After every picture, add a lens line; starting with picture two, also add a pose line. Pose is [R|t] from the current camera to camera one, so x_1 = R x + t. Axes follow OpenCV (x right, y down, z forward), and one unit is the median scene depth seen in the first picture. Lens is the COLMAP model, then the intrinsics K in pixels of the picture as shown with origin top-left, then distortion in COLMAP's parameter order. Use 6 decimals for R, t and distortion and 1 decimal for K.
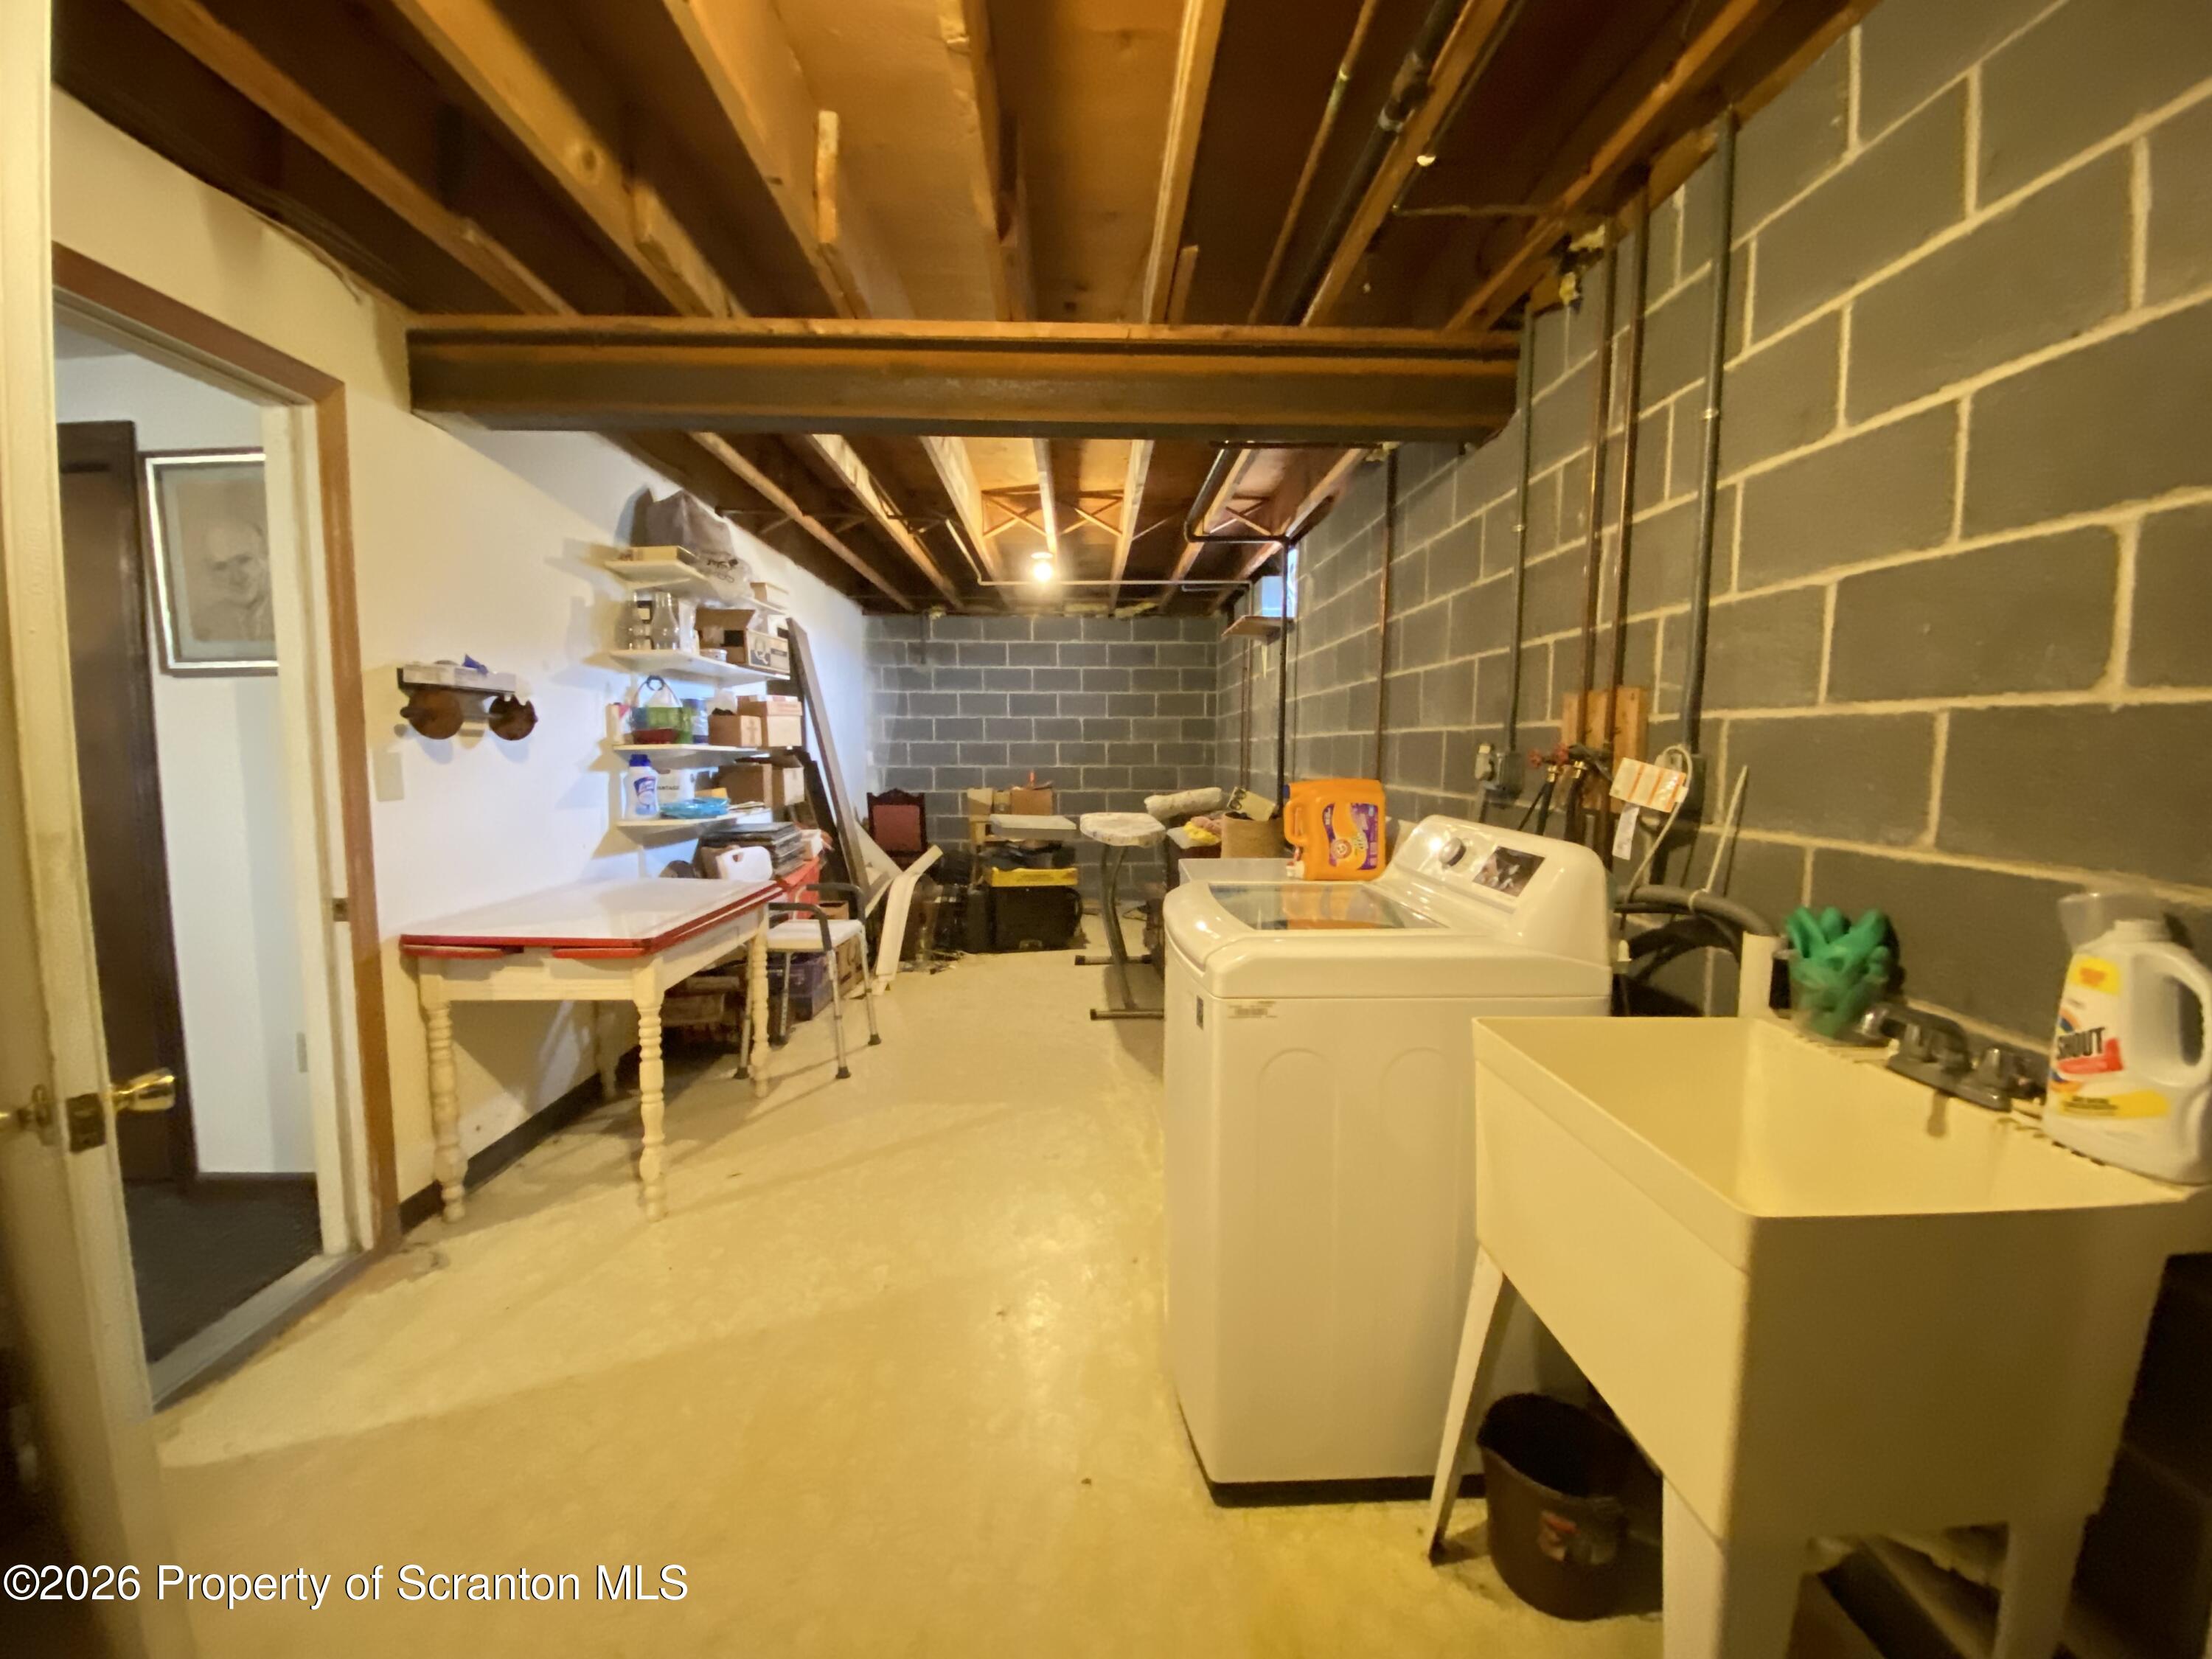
lens RADIAL K [[893.6, 0, 1108.0], [0, 893.6, 825.9], [0, 0, 1]] dist [-0.015484, -0.001240]
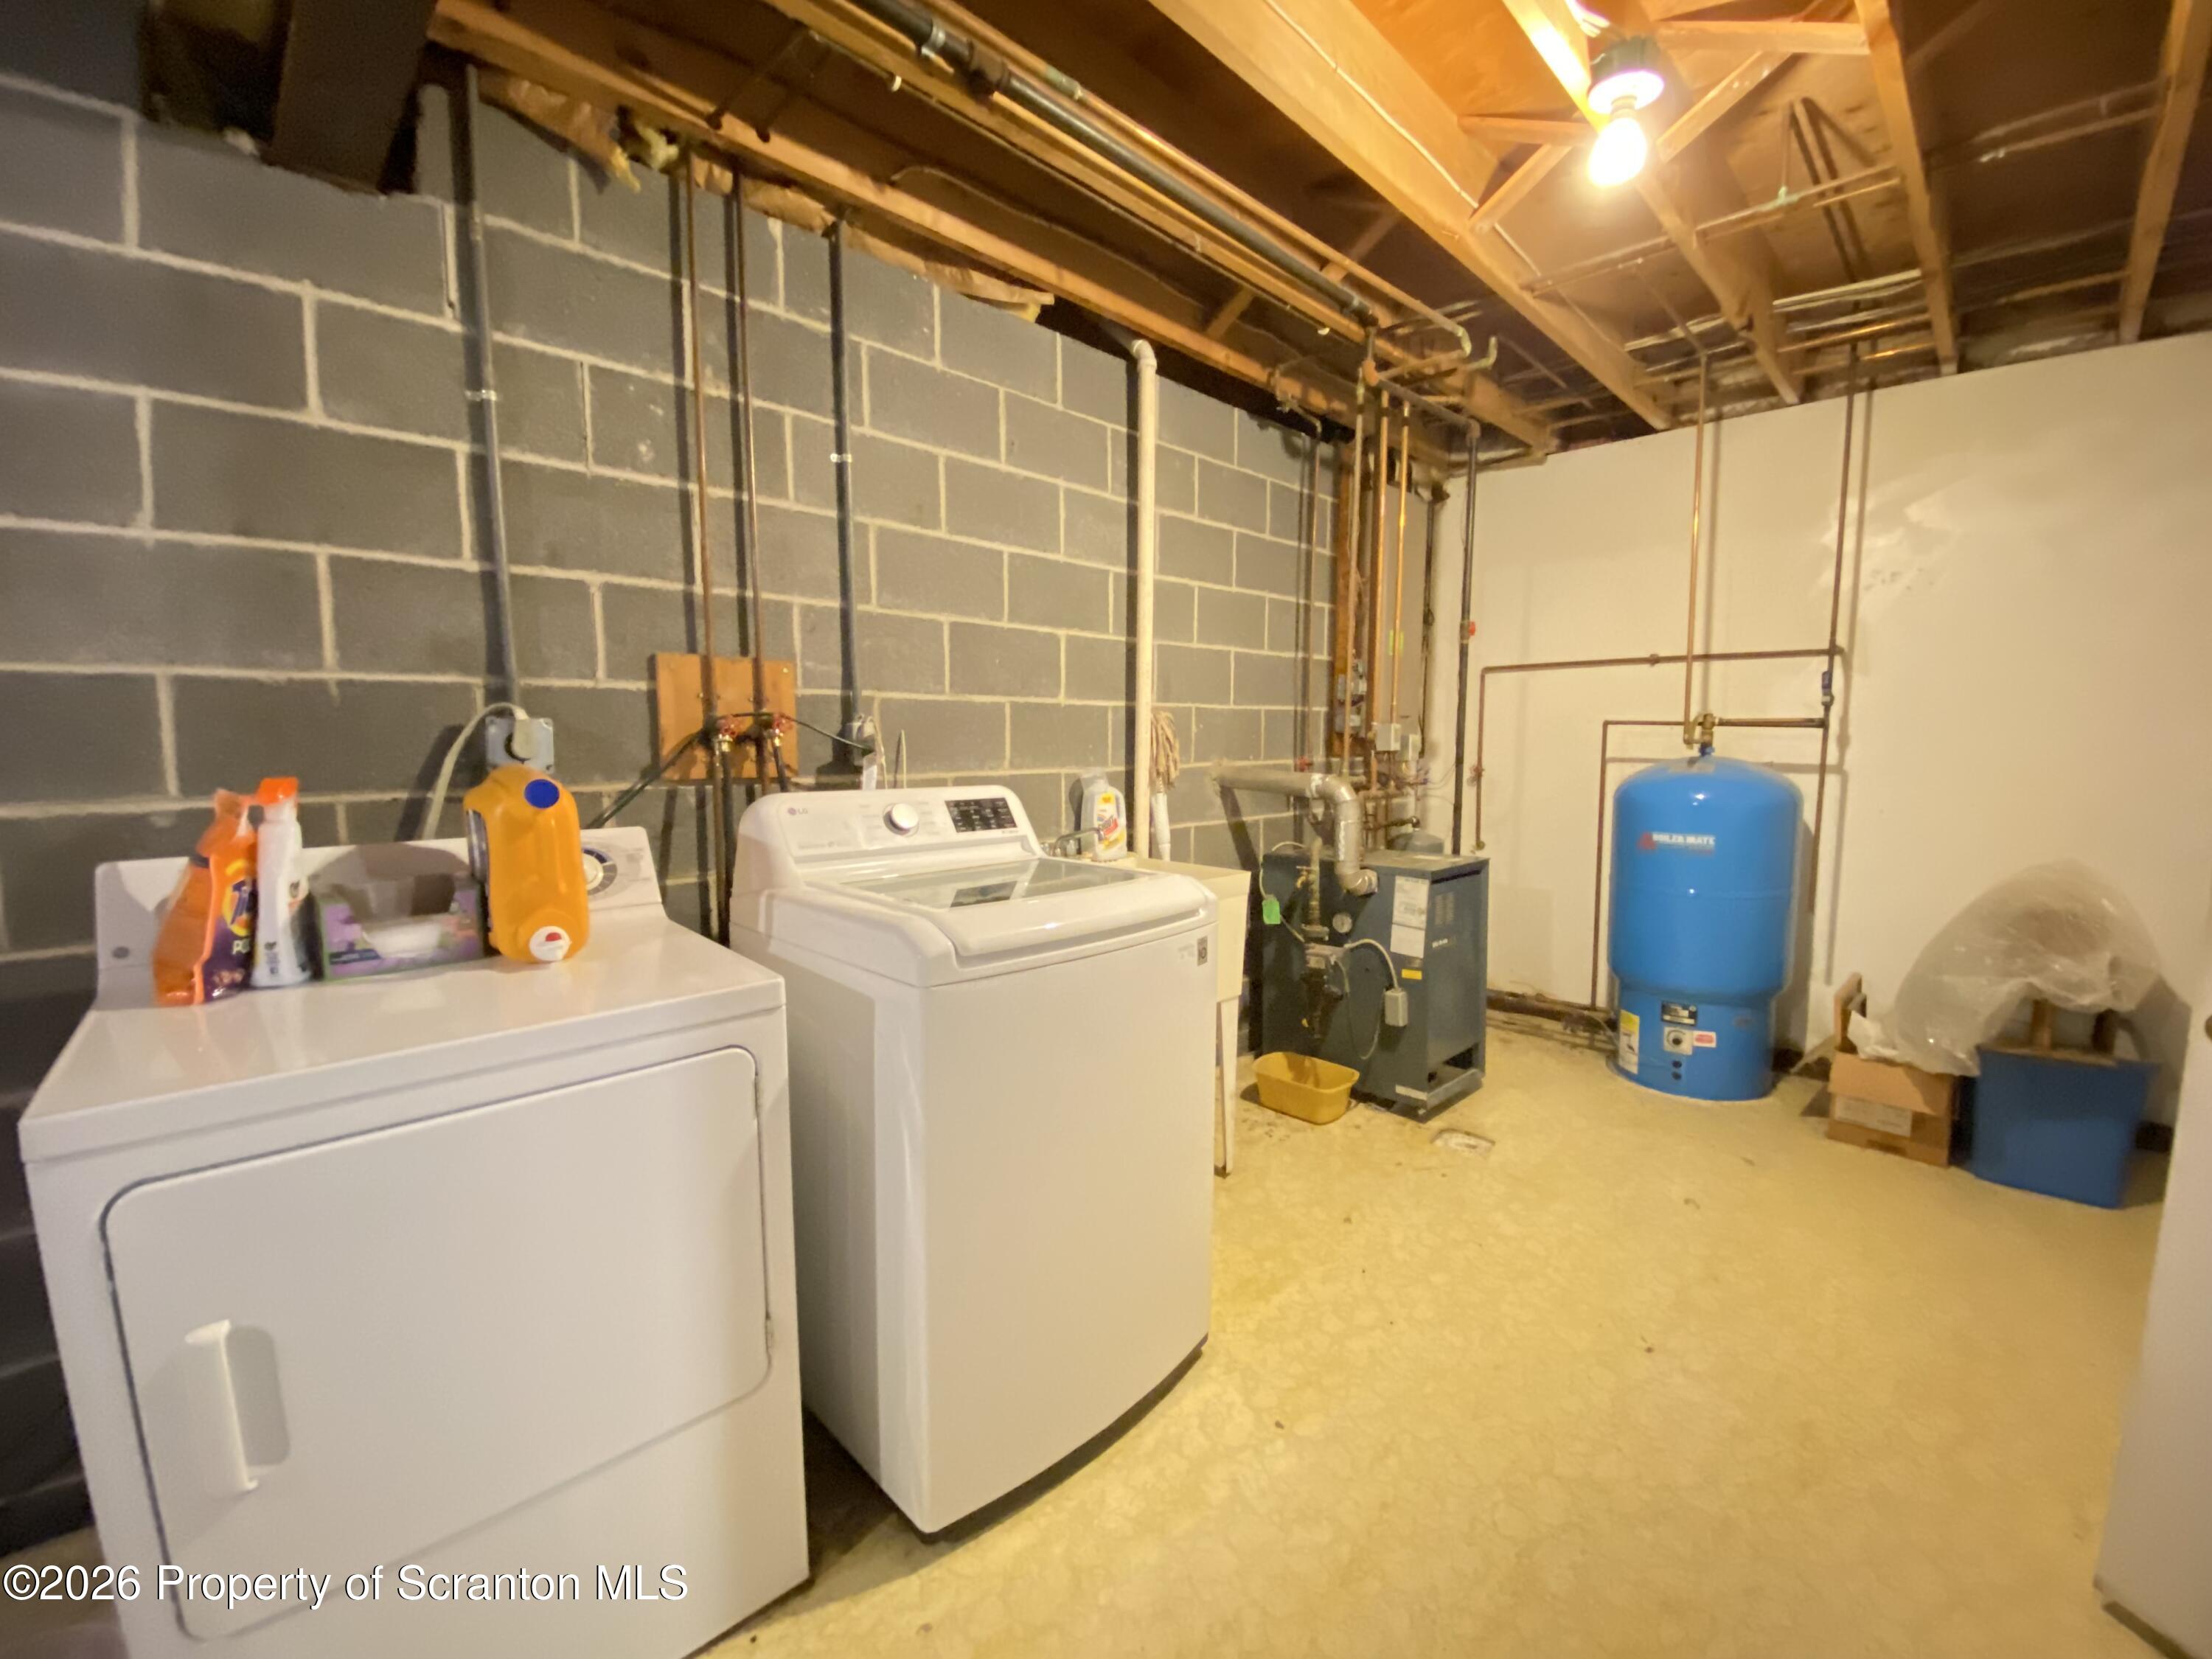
lens RADIAL K [[893.6, 0, 1107.7], [0, 893.6, 845.4], [0, 0, 1]] dist [-0.015484, -0.001240]
pose [[-0.675958, -0.107272, 0.729091, -0.614117], [0.050733, 0.980228, 0.191258, -0.145172], [-0.735192, 0.166271, -0.657150, 1.738872]]
